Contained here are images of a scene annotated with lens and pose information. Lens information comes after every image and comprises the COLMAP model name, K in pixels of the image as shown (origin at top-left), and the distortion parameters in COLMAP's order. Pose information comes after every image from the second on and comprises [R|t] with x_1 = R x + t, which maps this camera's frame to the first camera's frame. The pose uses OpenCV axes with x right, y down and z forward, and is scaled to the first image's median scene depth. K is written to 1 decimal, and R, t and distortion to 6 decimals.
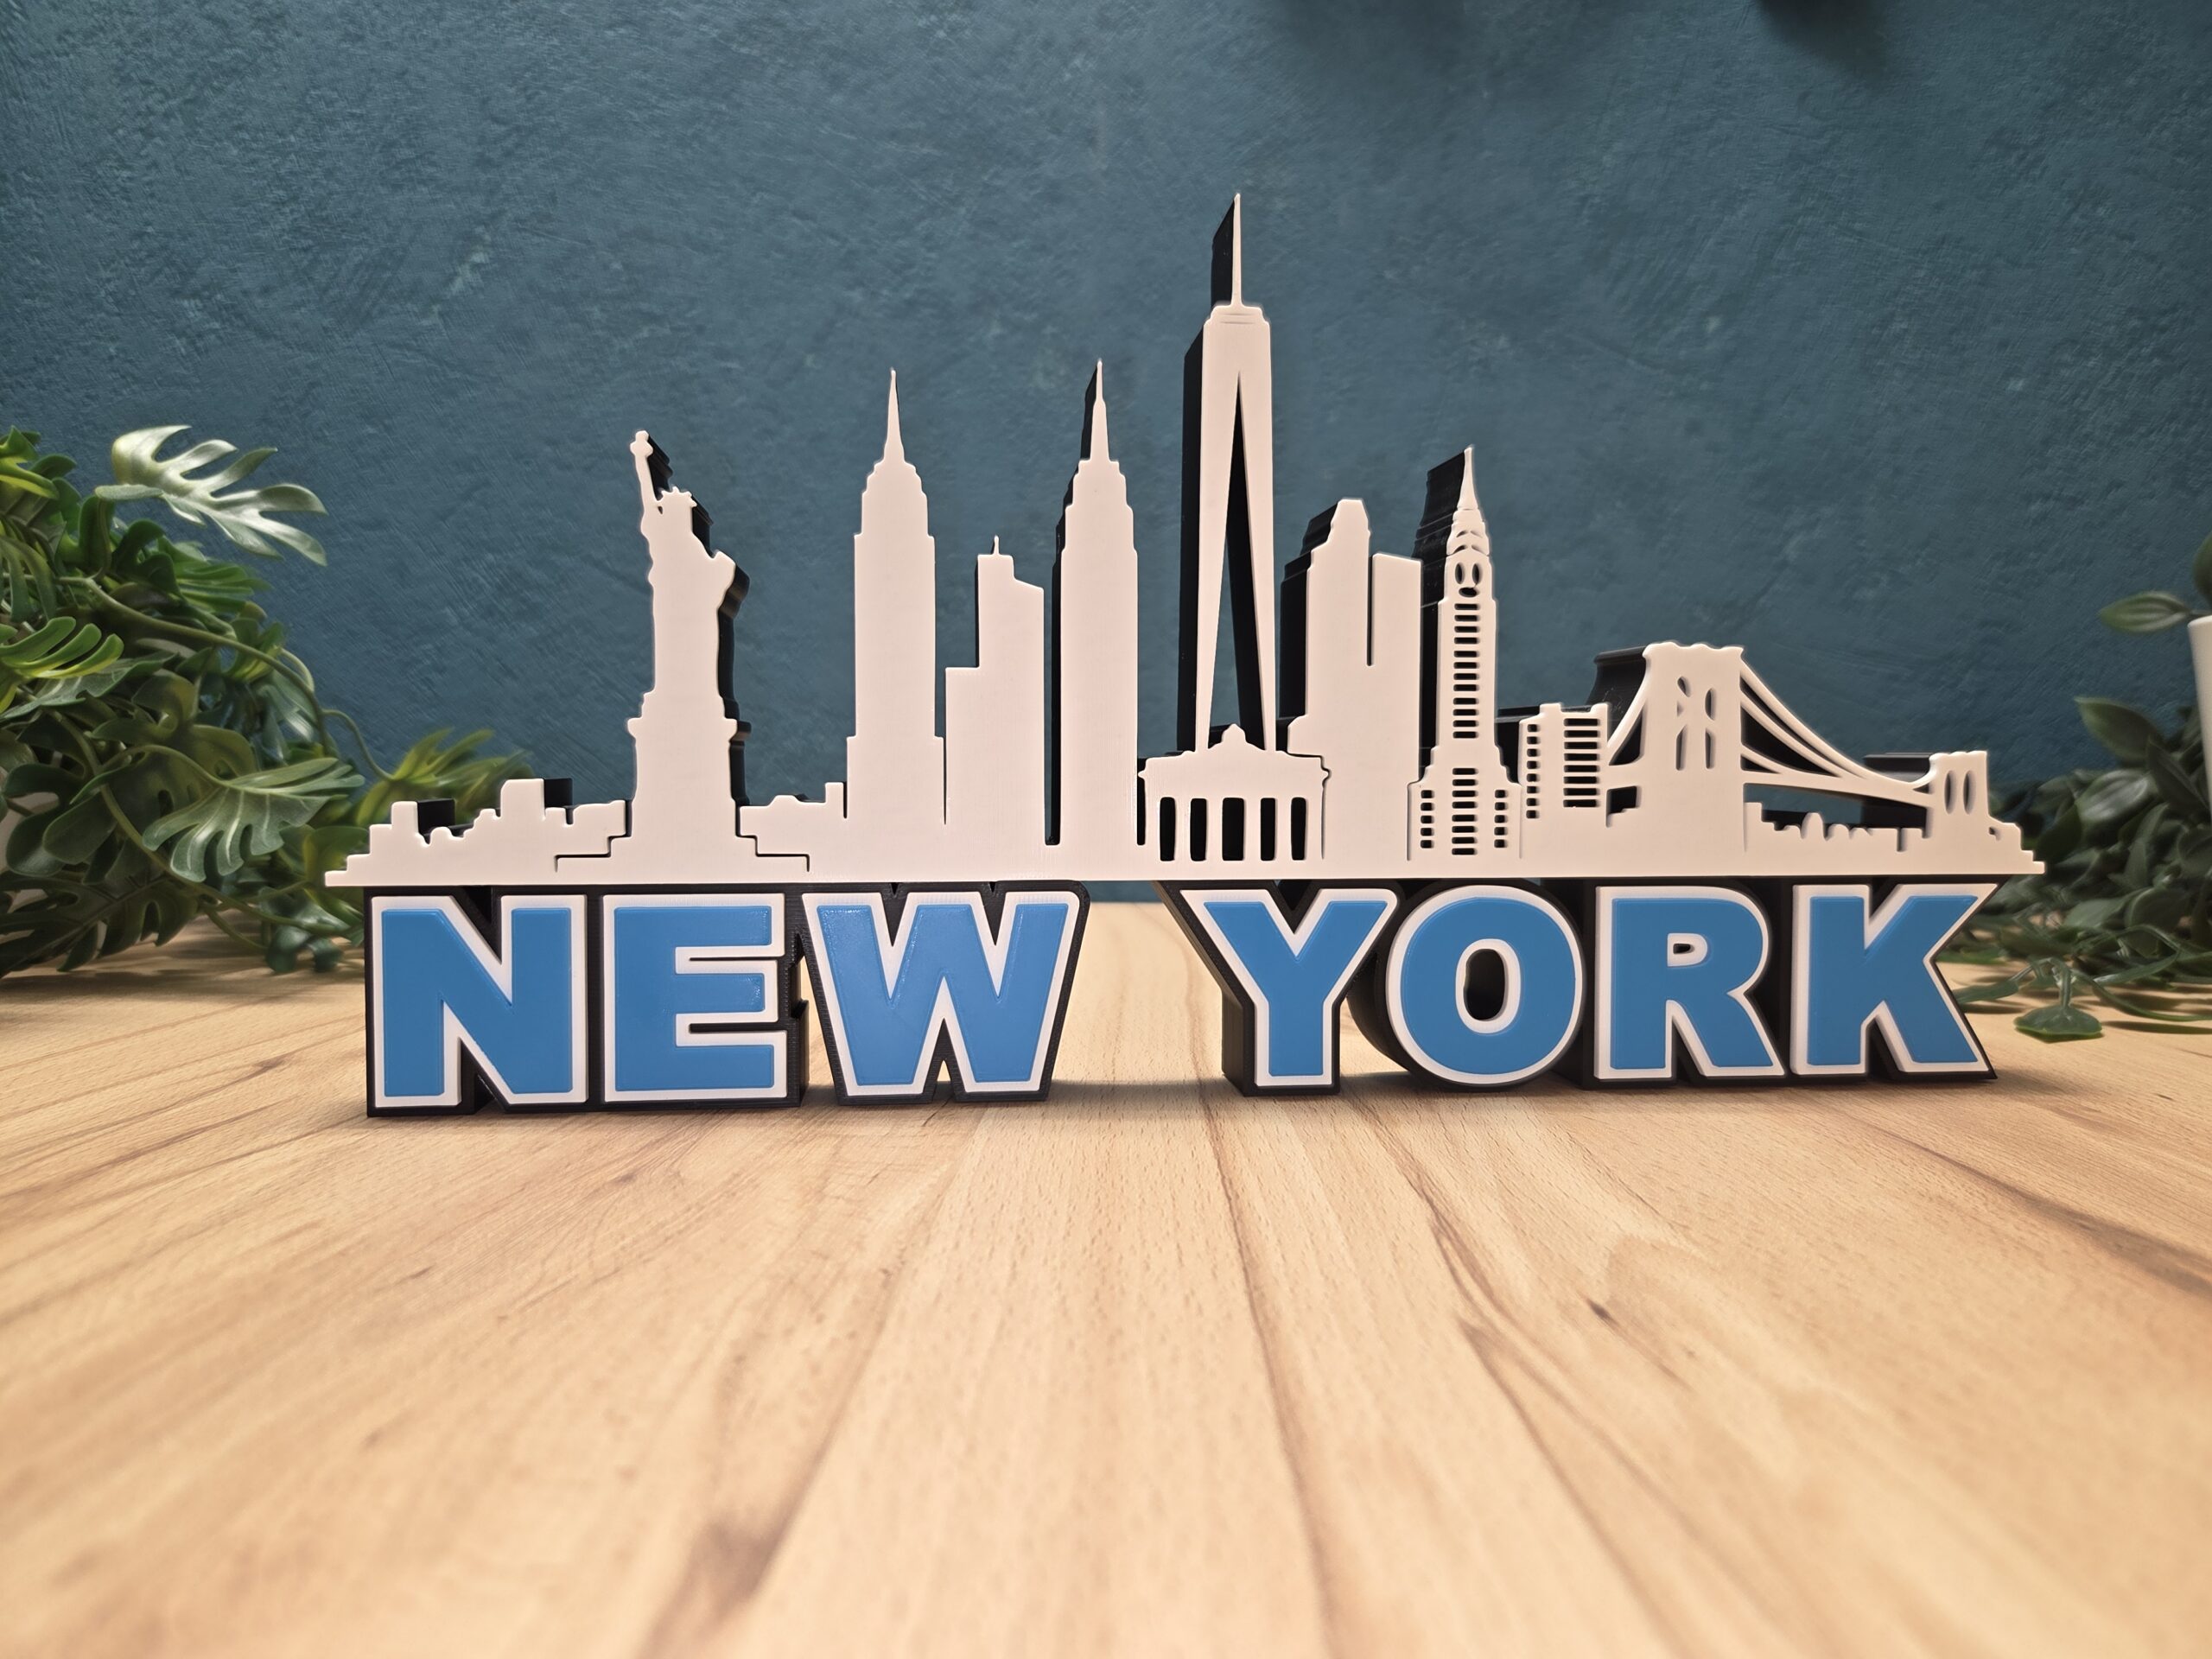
lens RADIAL K [[1525.9, 0, 1106.1], [0, 1525.9, 823.2], [0, 0, 1]] dist [0.041020, -0.042516]
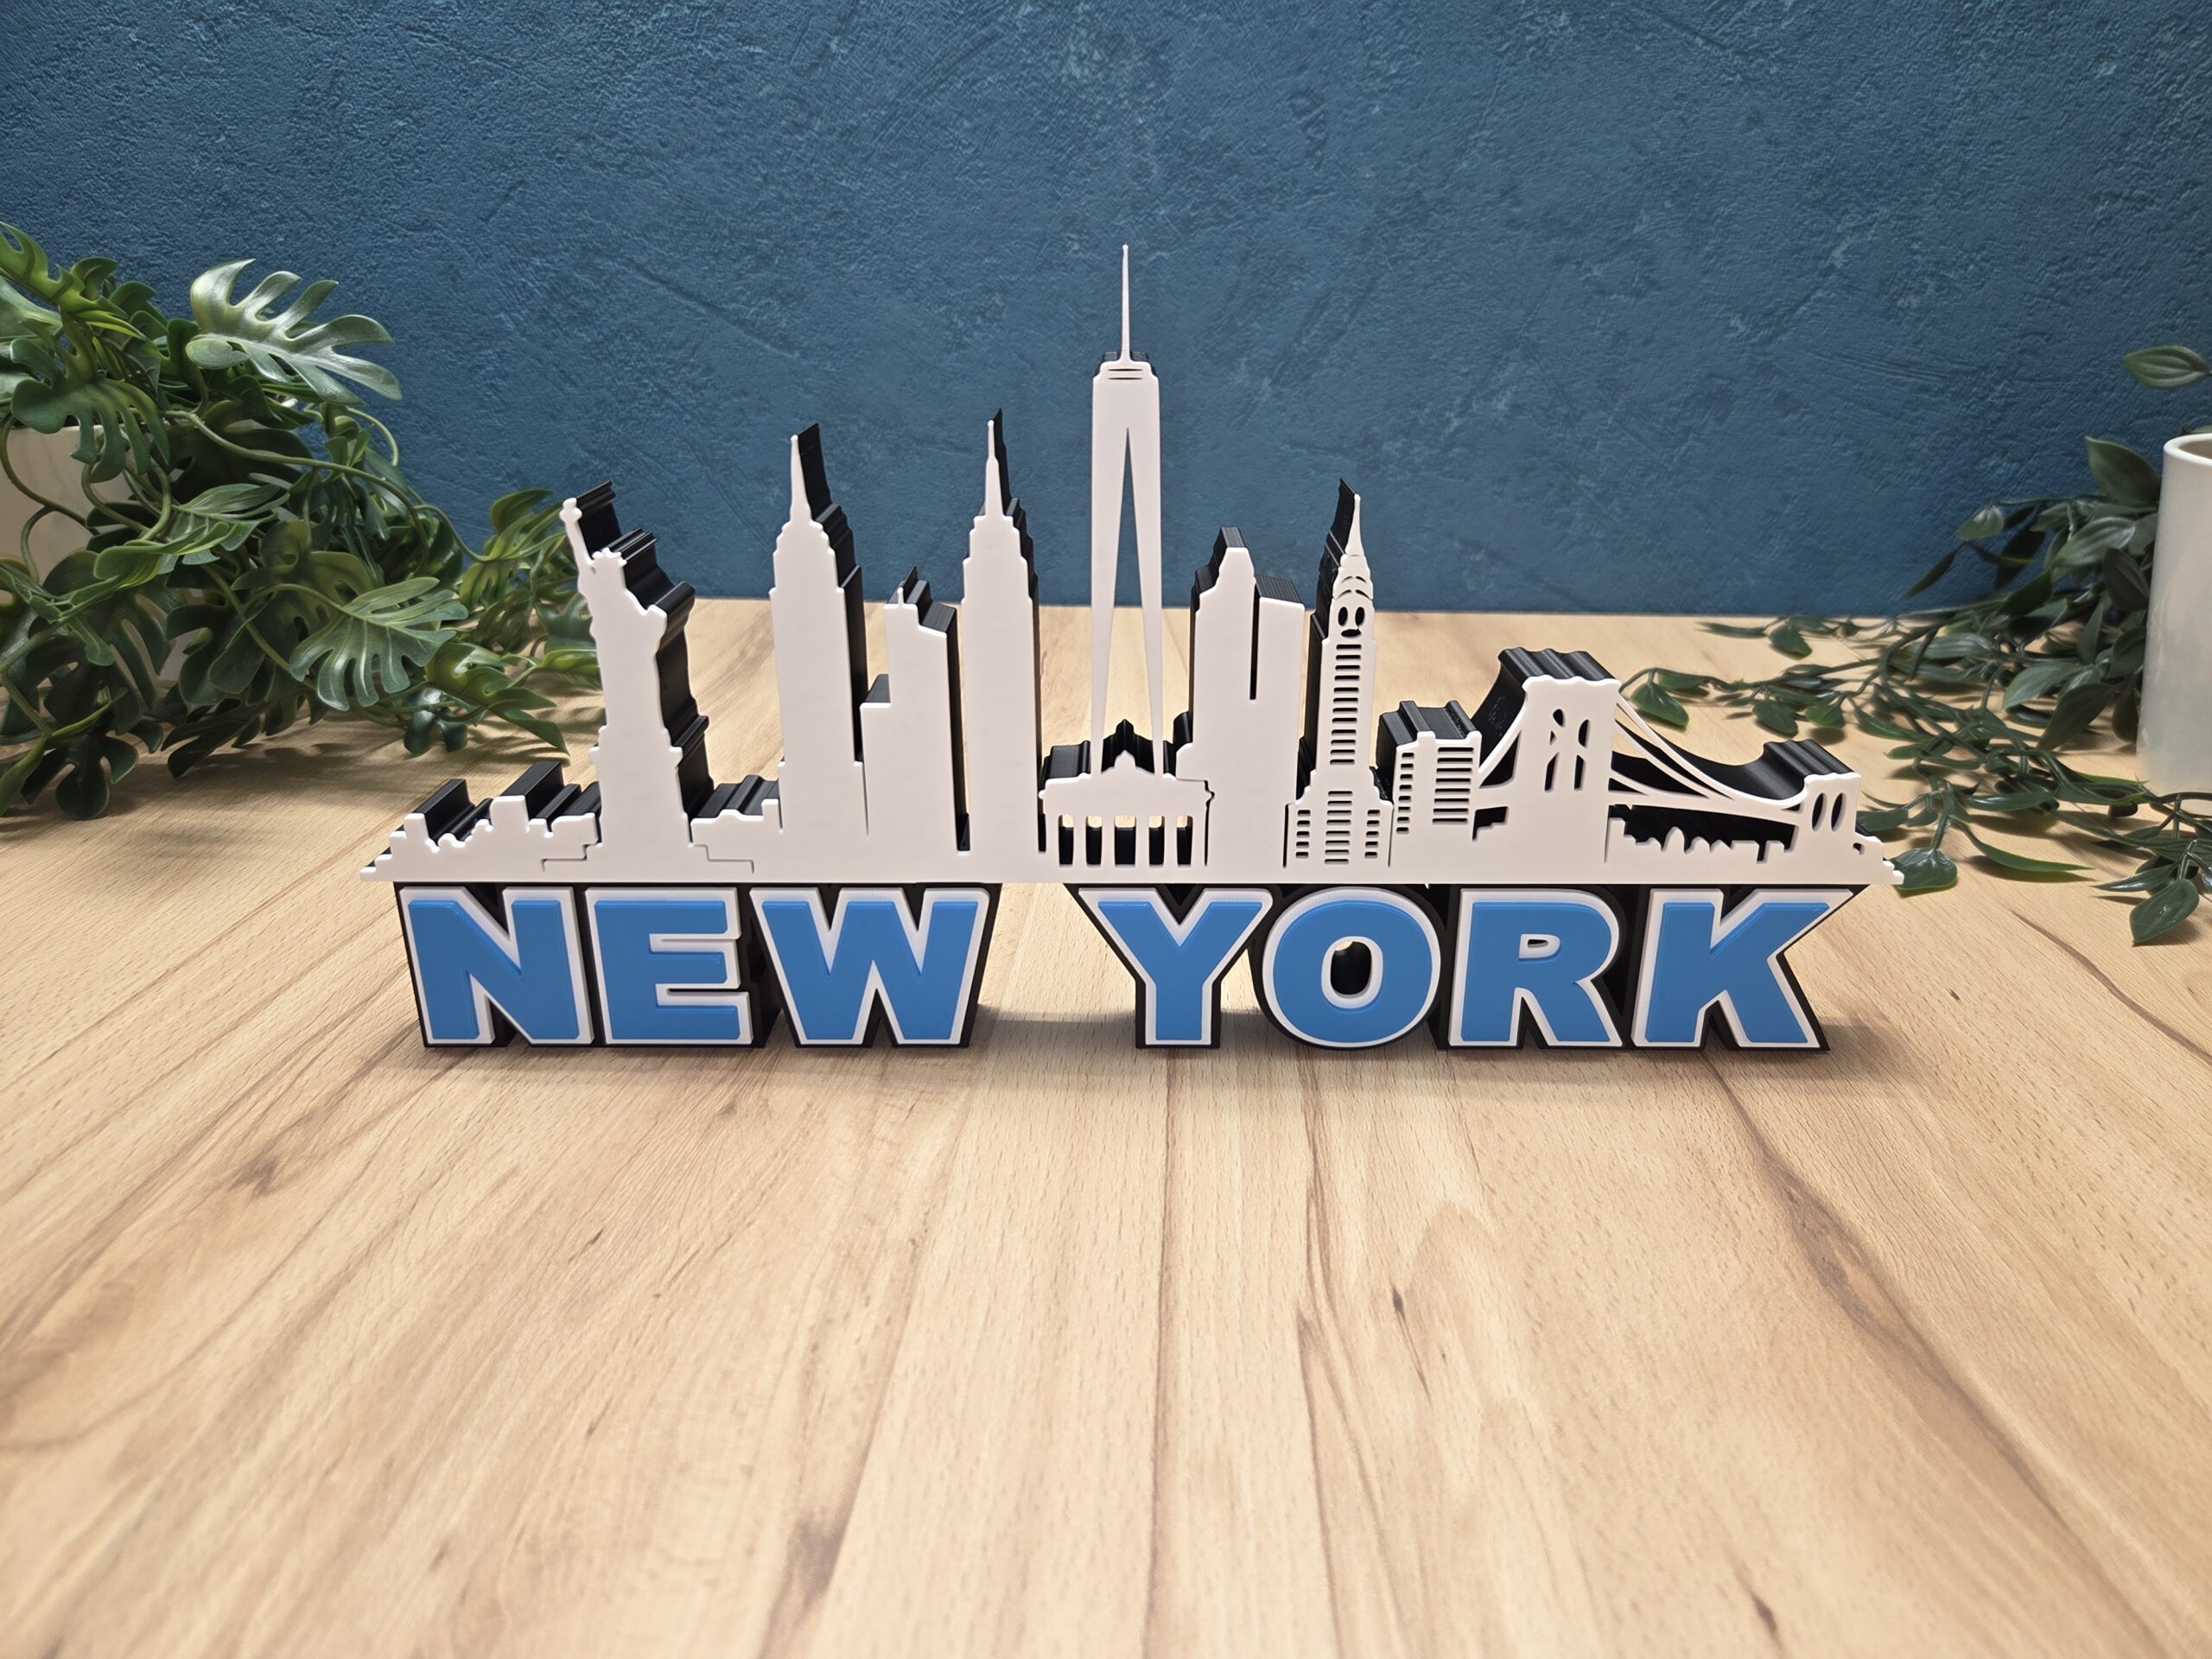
lens RADIAL K [[1513.3, 0, 1111.9], [0, 1513.3, 819.4], [0, 0, 1]] dist [0.051419, -0.049239]
pose [[0.998974, 0.013575, -0.043217, 0.081523], [0.001662, 0.942416, 0.334440, -0.459926], [0.045268, -0.334169, 0.941426, -0.170082]]
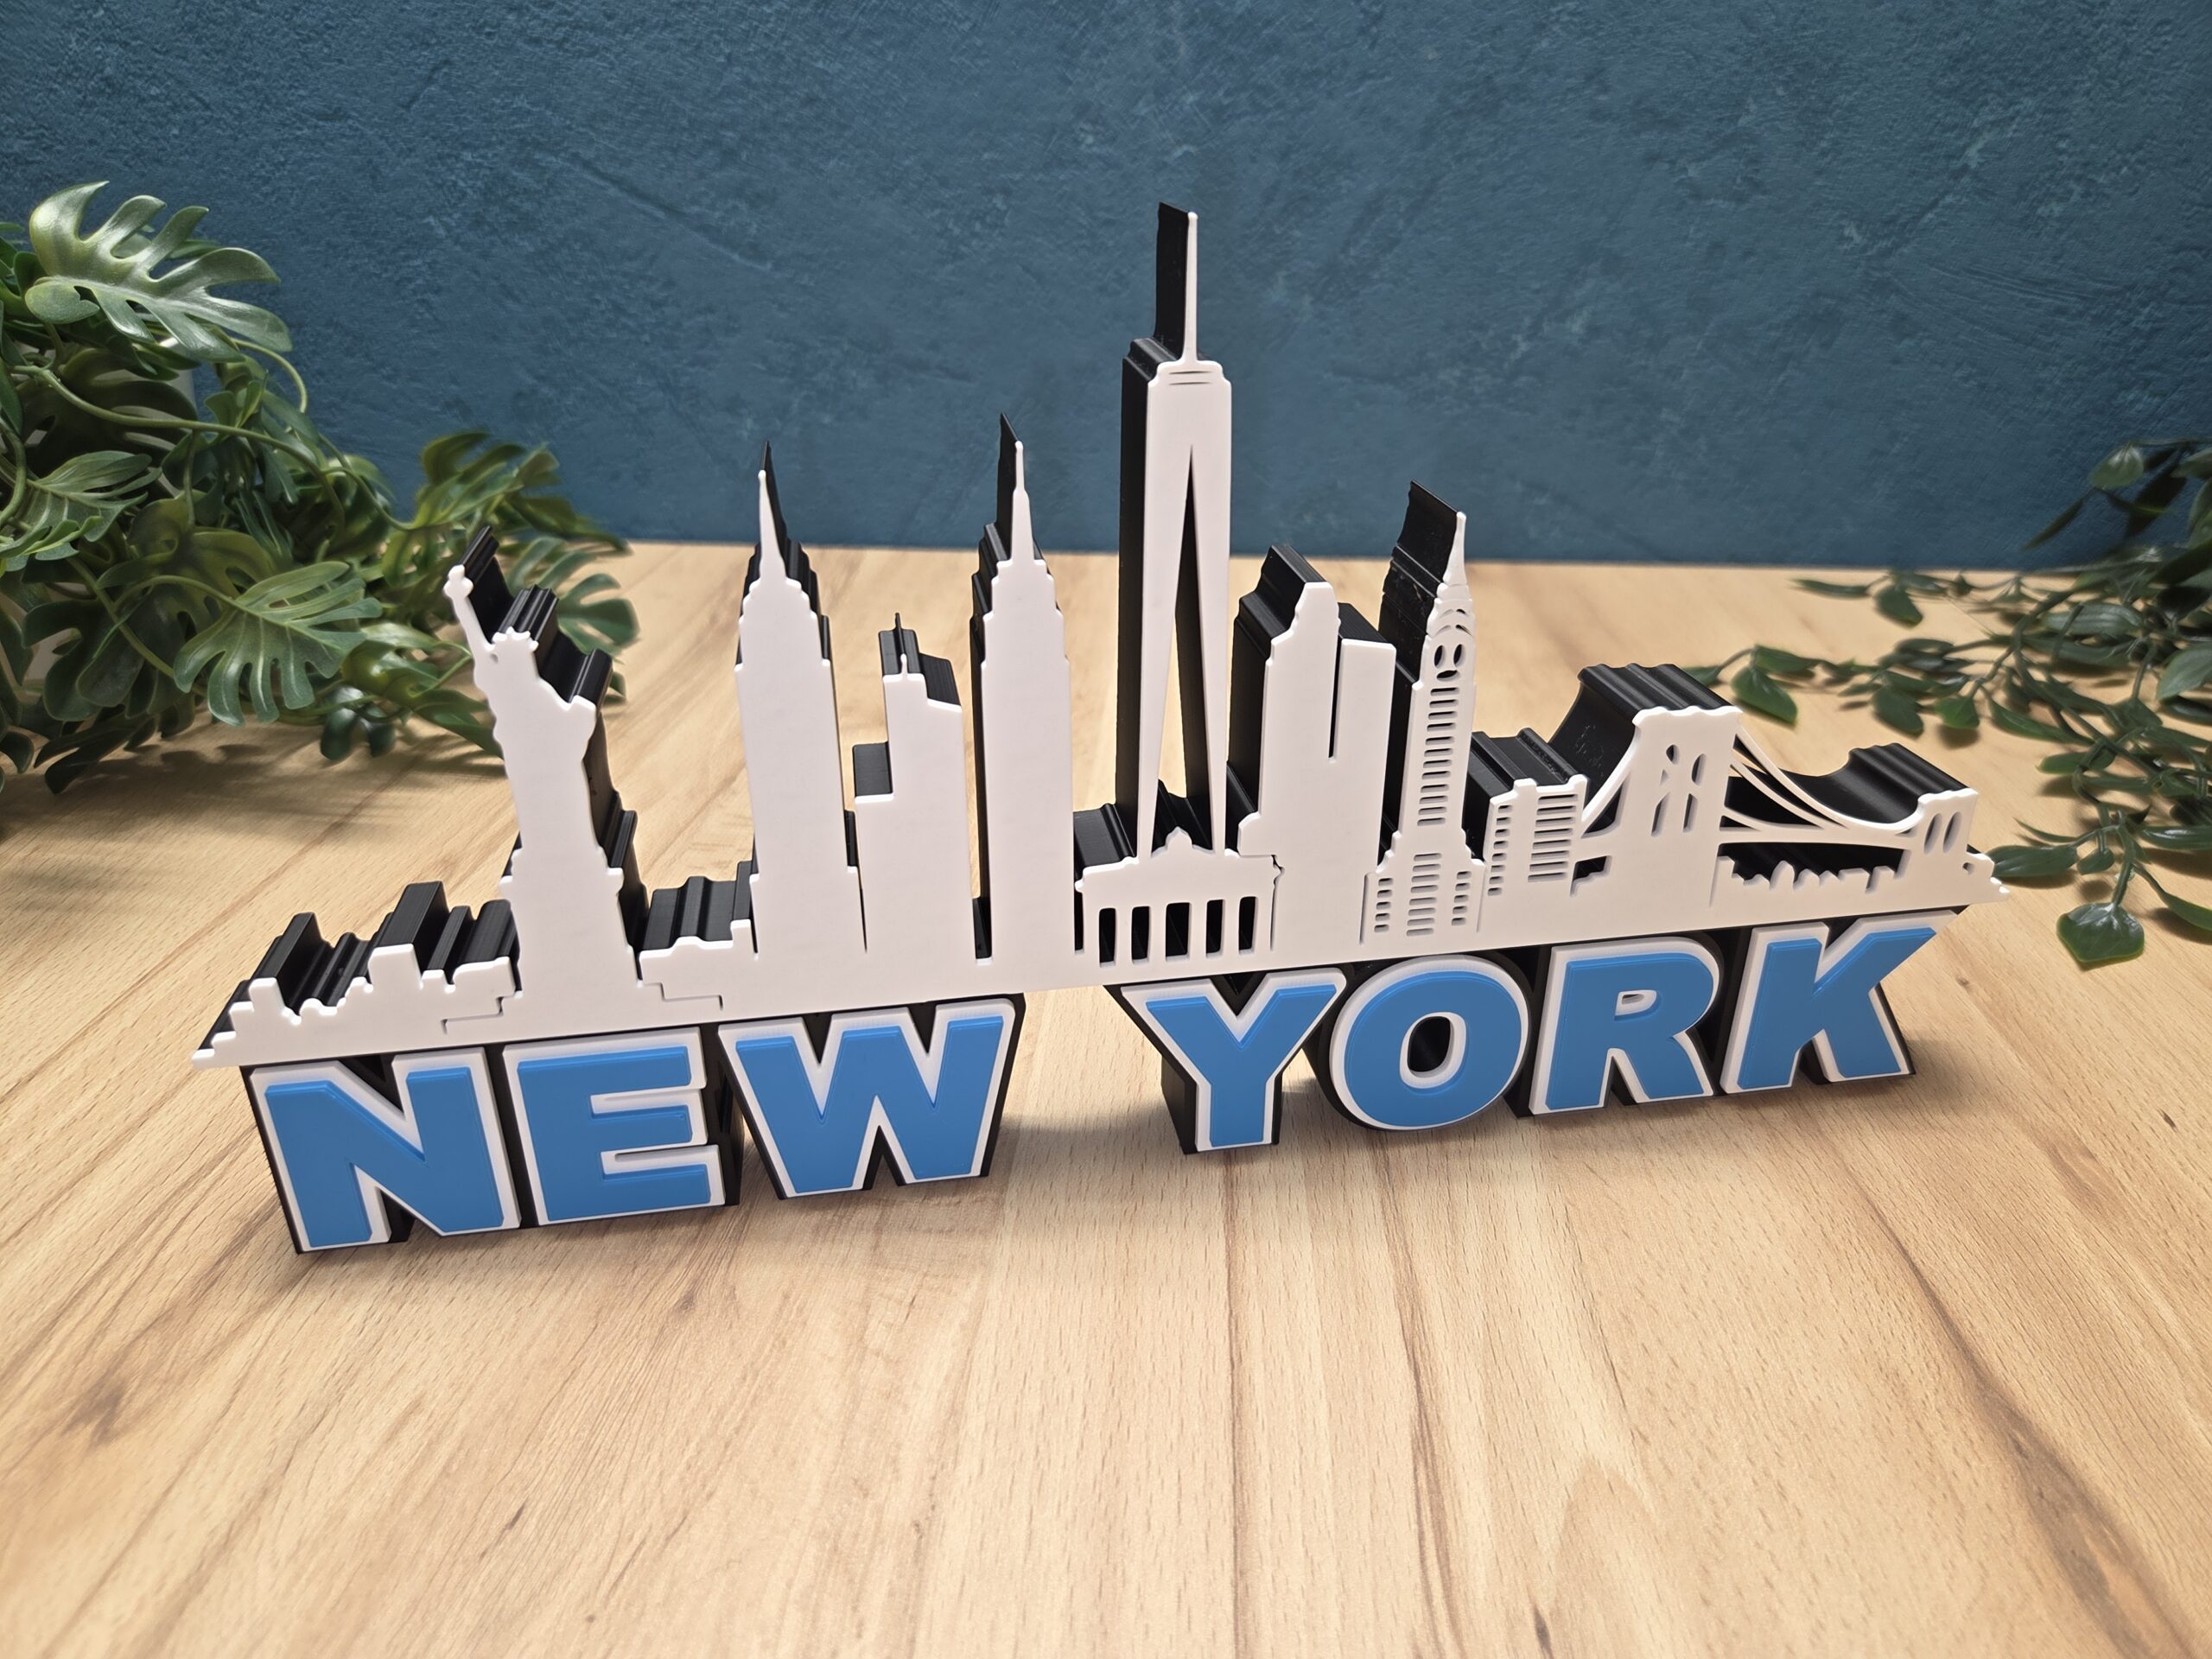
lens RADIAL K [[1525.9, 0, 1106.1], [0, 1525.9, 823.2], [0, 0, 1]] dist [0.041020, -0.042516]
pose [[0.998953, 0.018186, -0.041979, 0.027933], [0.000759, 0.910882, 0.412667, -0.534390], [0.045743, -0.412266, 0.909914, 0.150696]]
